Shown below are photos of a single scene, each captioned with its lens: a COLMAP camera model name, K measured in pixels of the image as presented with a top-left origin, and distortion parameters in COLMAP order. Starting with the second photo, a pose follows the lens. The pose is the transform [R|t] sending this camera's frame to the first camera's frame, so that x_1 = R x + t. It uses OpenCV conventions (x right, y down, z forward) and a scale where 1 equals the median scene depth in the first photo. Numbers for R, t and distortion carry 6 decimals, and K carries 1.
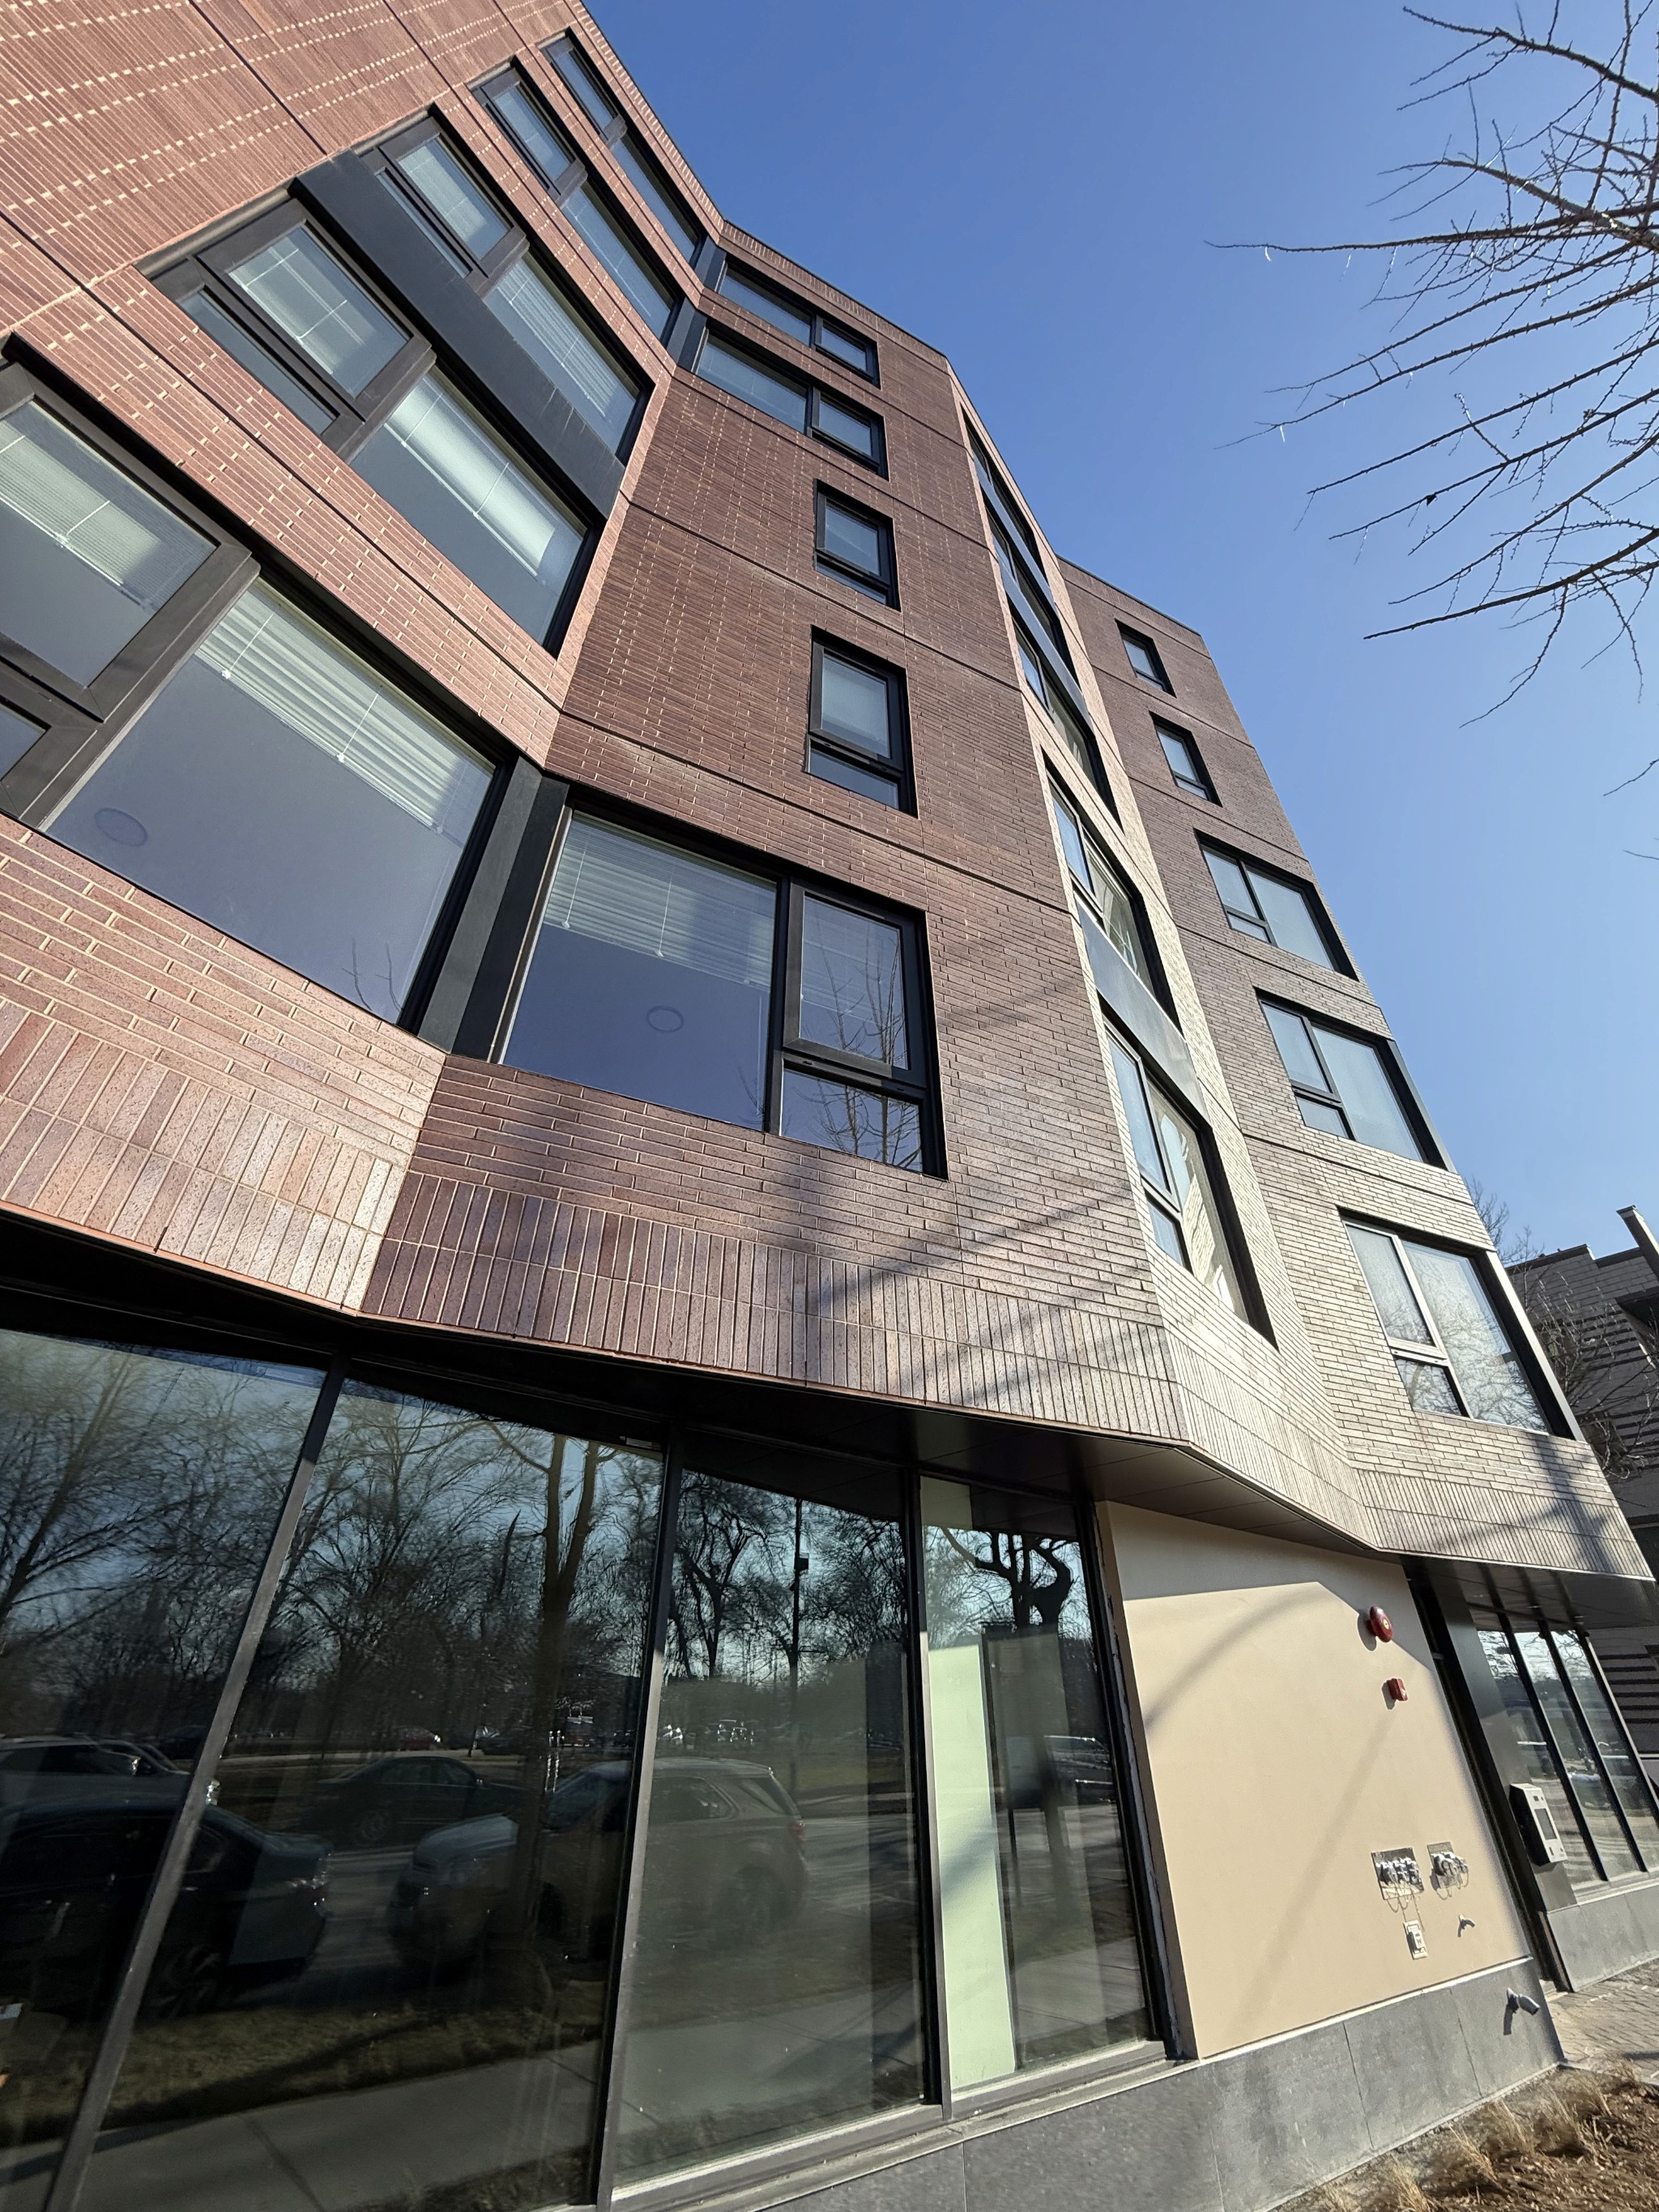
lens RADIAL K [[883.5, 0, 829.5], [0, 883.5, 1106.0], [0, 0, 1]] dist [0.000151, -0.000160]
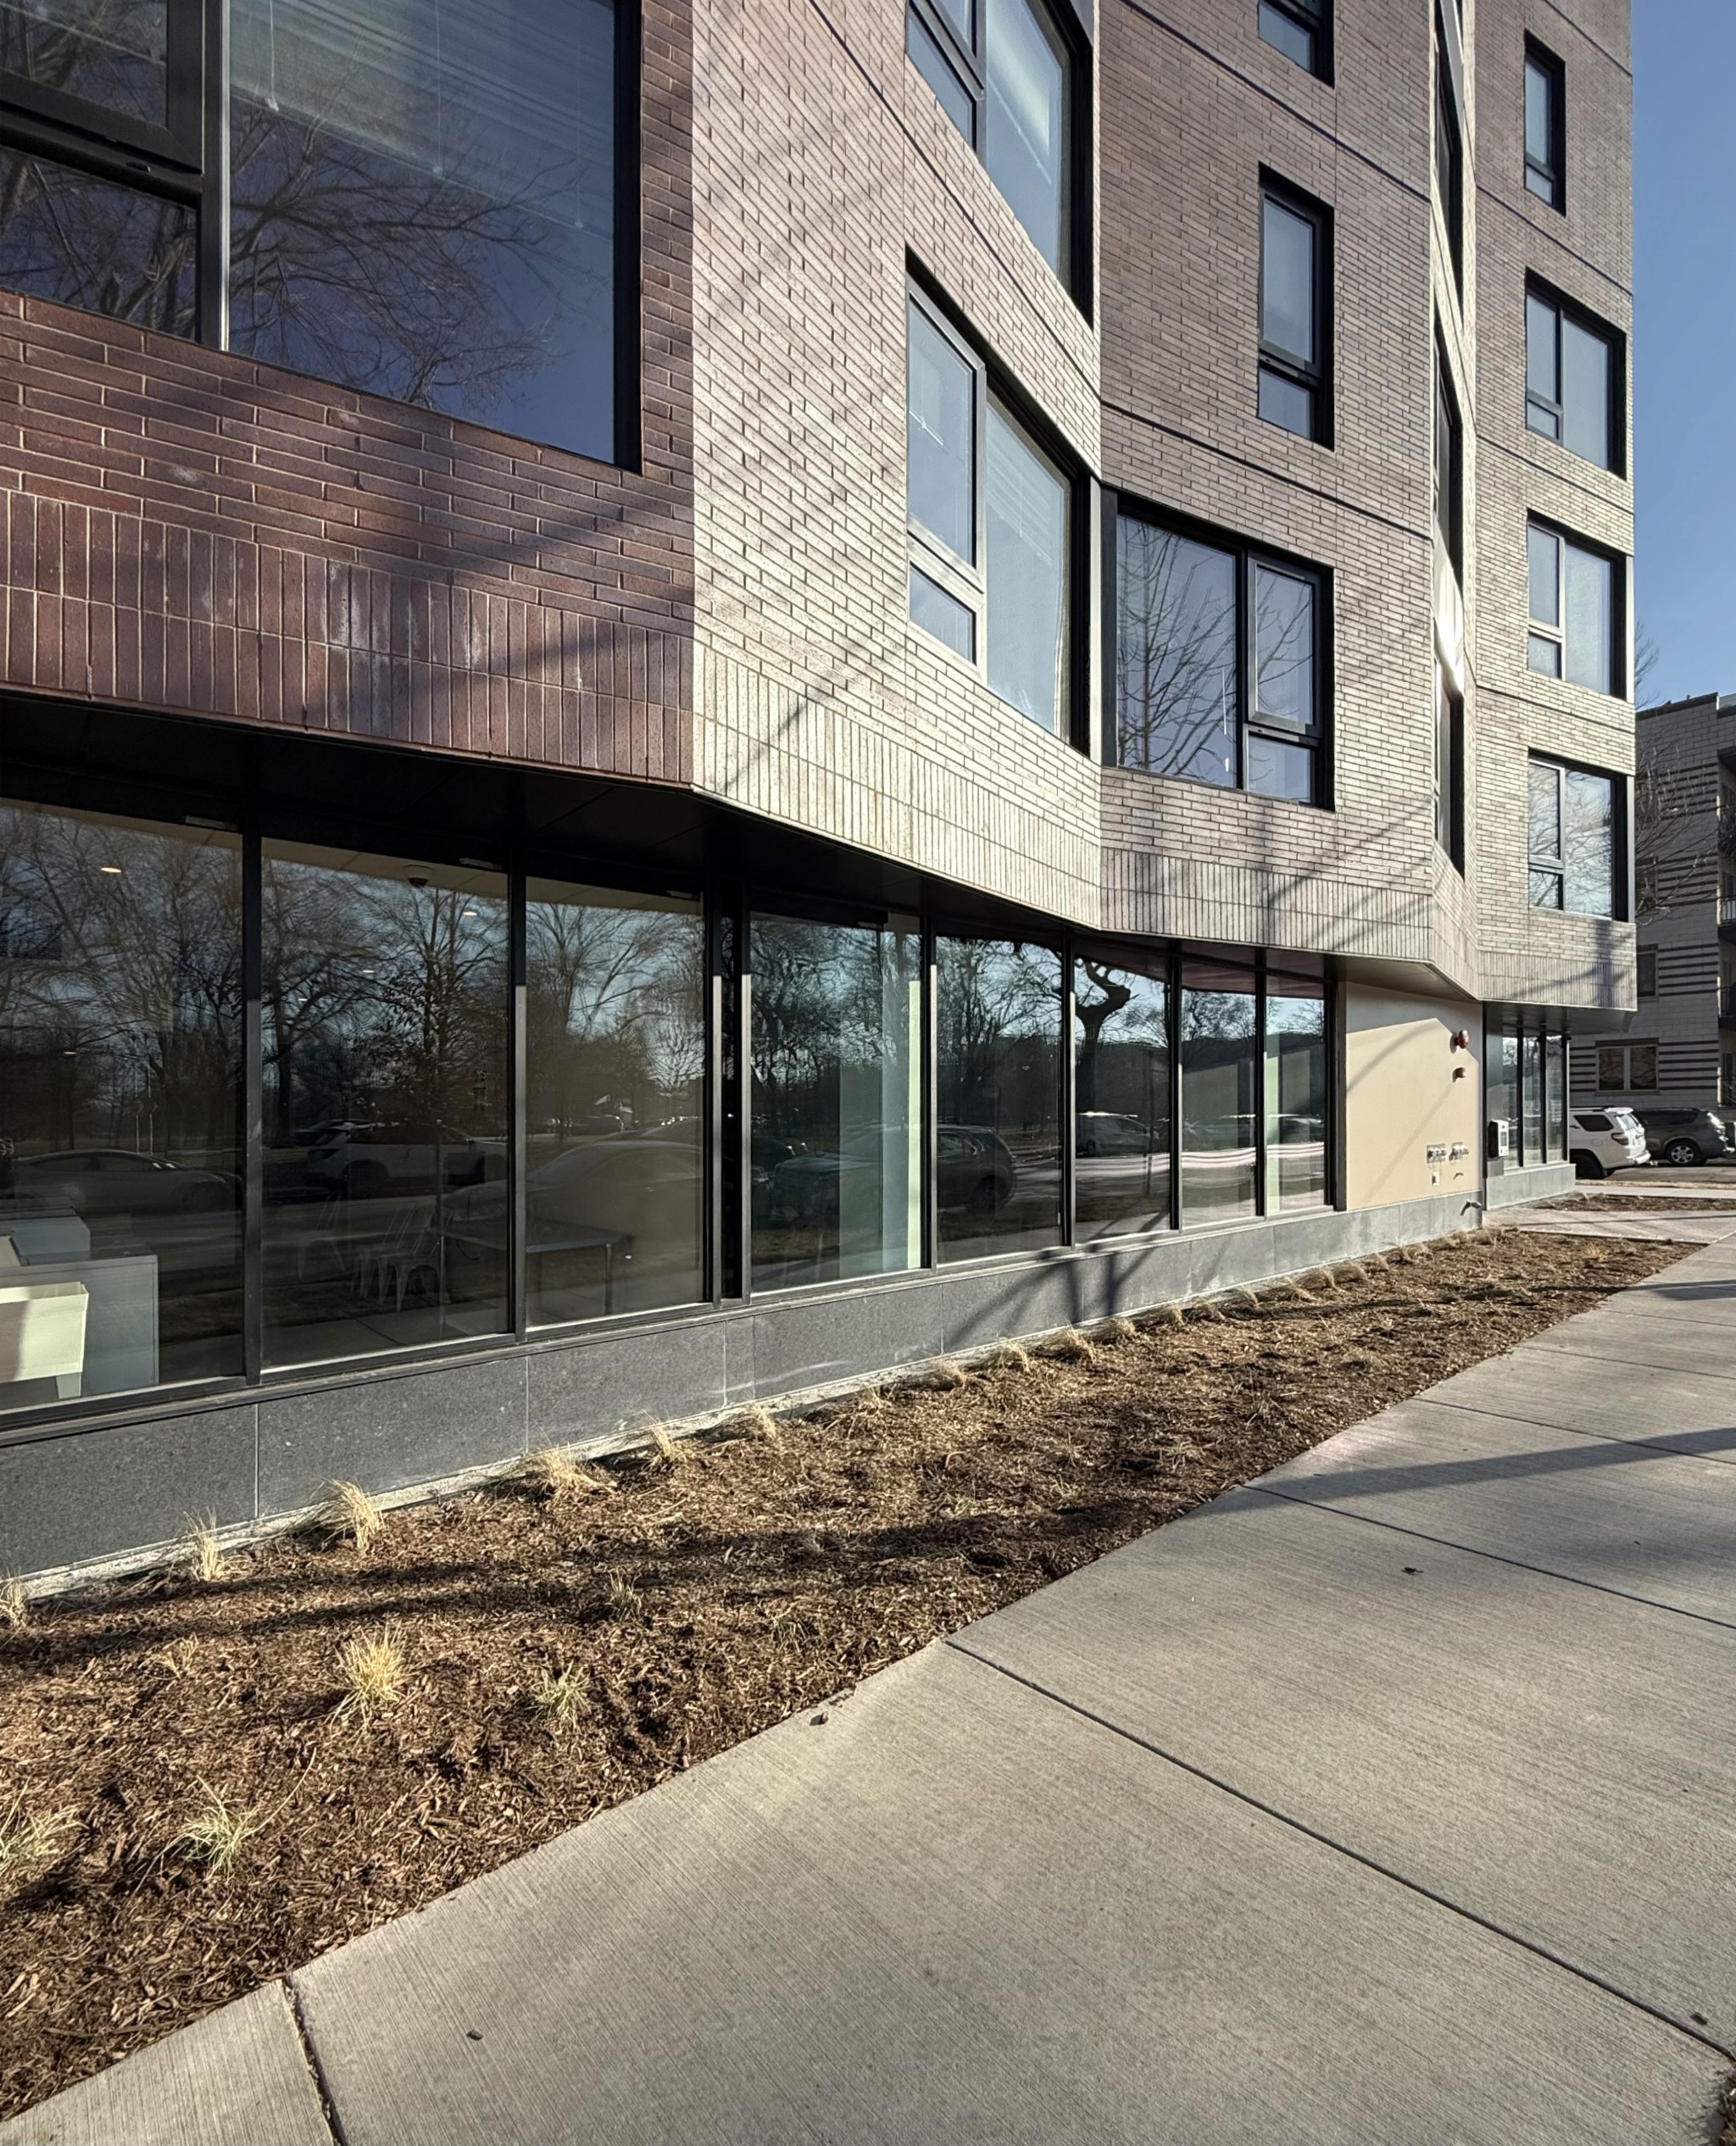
lens RADIAL K [[969.4, 0, 863.7], [0, 969.4, 1132.9], [0, 0, 1]] dist [0.003011, -0.000875]
pose [[0.999354, -0.018797, 0.030636, -0.633135], [-0.003076, 0.804512, 0.593929, -0.395737], [-0.035811, -0.593640, 0.803934, -0.594472]]
